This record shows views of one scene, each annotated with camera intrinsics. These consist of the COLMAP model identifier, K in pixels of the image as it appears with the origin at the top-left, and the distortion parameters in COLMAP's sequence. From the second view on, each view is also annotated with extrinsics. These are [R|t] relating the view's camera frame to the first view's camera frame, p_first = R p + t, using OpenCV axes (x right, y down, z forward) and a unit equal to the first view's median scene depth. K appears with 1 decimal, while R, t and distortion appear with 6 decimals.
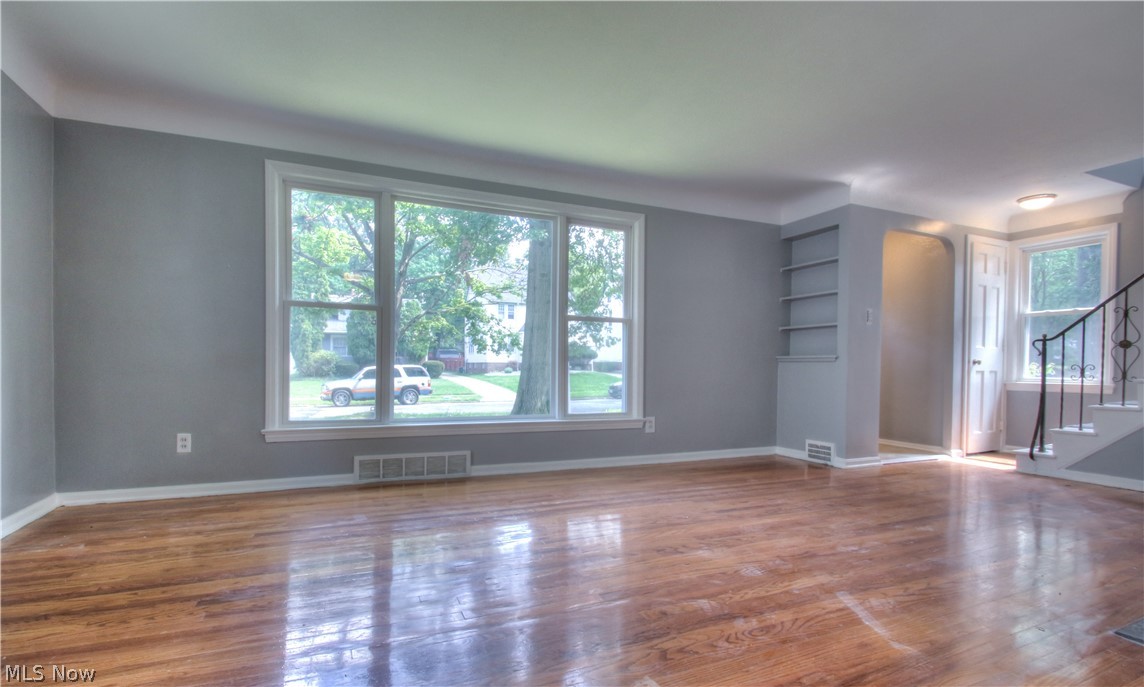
lens RADIAL K [[522.3, 0, 546.0], [0, 522.3, 377.8], [0, 0, 1]] dist [-0.001216, -0.000217]
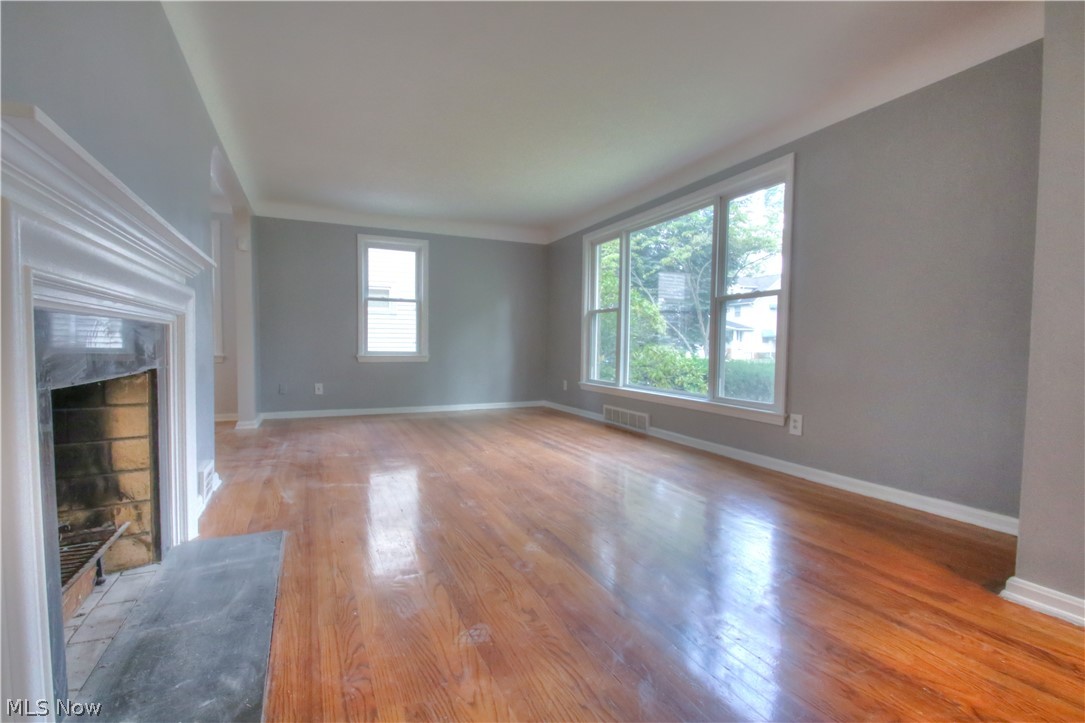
lens RADIAL K [[495.9, 0, 541.9], [0, 495.9, 363.3], [0, 0, 1]] dist [-0.000092, -0.000003]
pose [[0.048971, 0.029389, -0.998368, 1.181588], [-0.030172, 0.999154, 0.027932, -0.011582], [0.998344, 0.028755, 0.049816, 0.772433]]
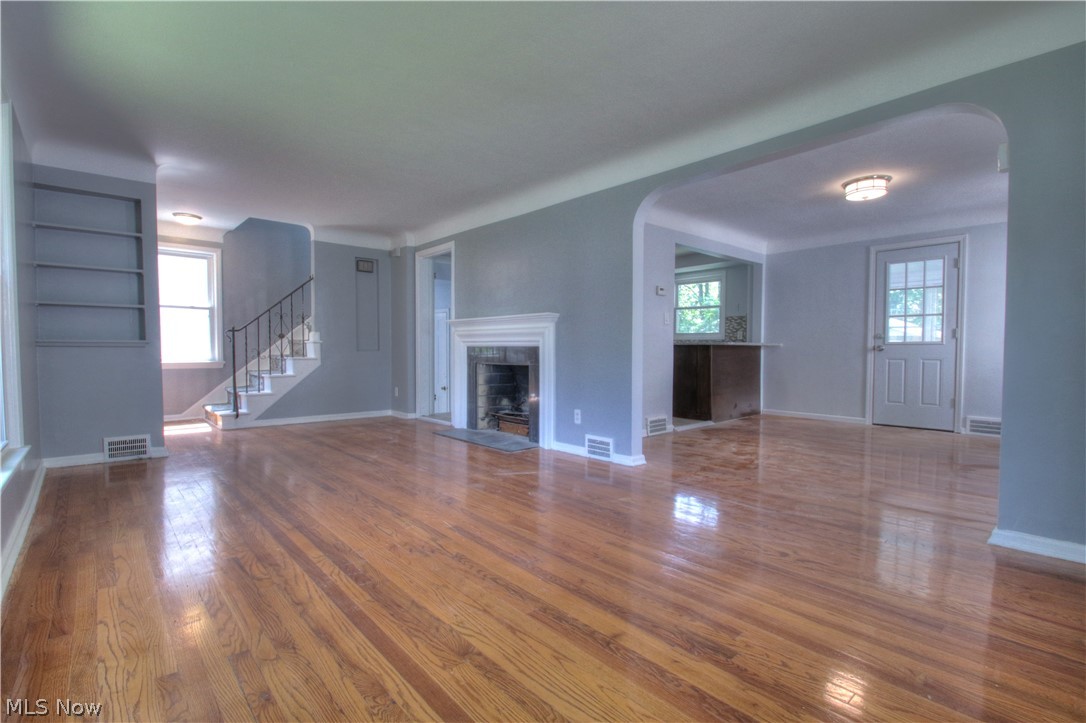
lens RADIAL K [[514.6, 0, 536.2], [0, 514.6, 366.8], [0, 0, 1]] dist [0.003162, -0.000609]
pose [[-0.328301, -0.042744, 0.943606, -0.704470], [0.012616, 0.998688, 0.049629, -0.041505], [-0.944489, 0.028197, -0.327331, 0.828591]]
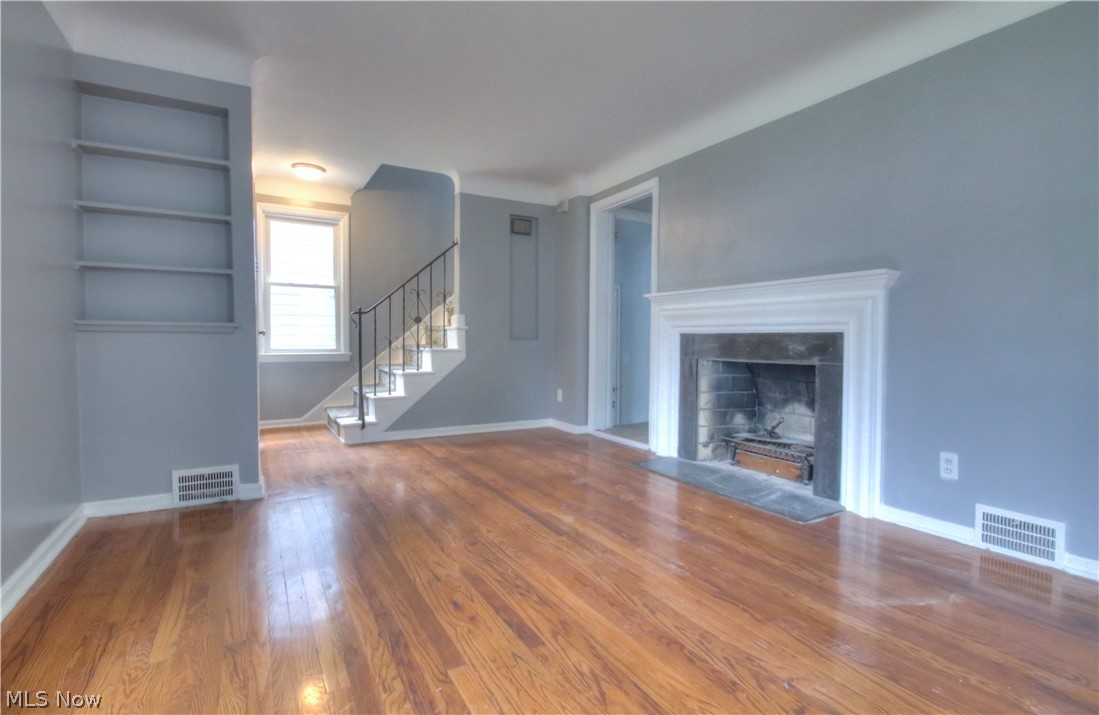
lens RADIAL K [[512.5, 0, 544.0], [0, 512.5, 351.4], [0, 0, 1]] dist [0.011655, -0.016571]
pose [[-0.131690, -0.034956, 0.990674, -0.128107], [0.014488, 0.999203, 0.037183, -0.033904], [-0.991185, 0.019250, -0.131078, 0.921413]]
